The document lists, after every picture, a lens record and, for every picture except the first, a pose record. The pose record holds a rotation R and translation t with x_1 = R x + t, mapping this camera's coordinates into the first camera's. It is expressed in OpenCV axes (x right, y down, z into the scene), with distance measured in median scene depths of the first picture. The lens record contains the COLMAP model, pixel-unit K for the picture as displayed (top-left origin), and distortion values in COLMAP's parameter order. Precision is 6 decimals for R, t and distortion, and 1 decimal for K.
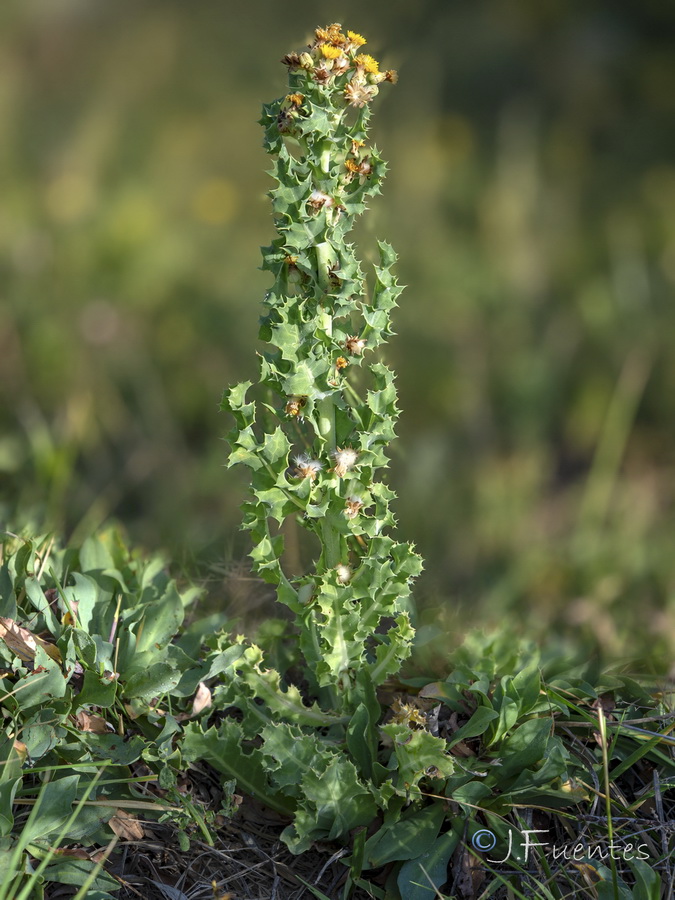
lens RADIAL K [[3078.5, 0, 337.4], [0, 3078.5, 449.6], [0, 0, 1]] dist [-0.028051, 0.000000]
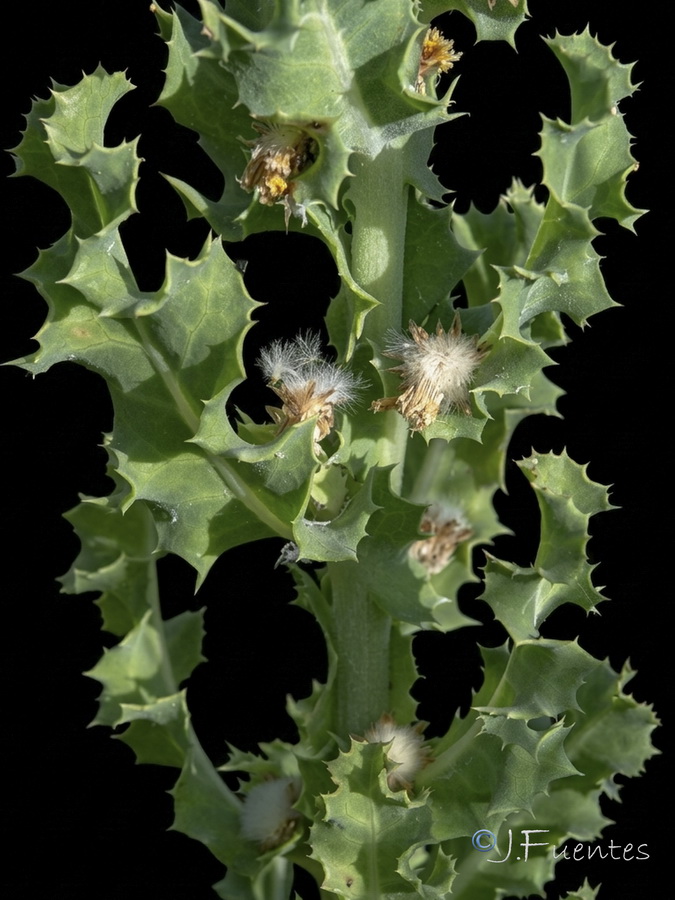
lens RADIAL K [[3078.5, 0, 337.9], [0, 3078.5, 451.3], [0, 0, 1]] dist [-0.028051, 0.000000]
pose [[0.997553, 0.058705, 0.037966, -0.017383], [-0.057902, 0.998082, -0.021916, 0.017834], [-0.039179, 0.019664, 0.999039, 0.707971]]
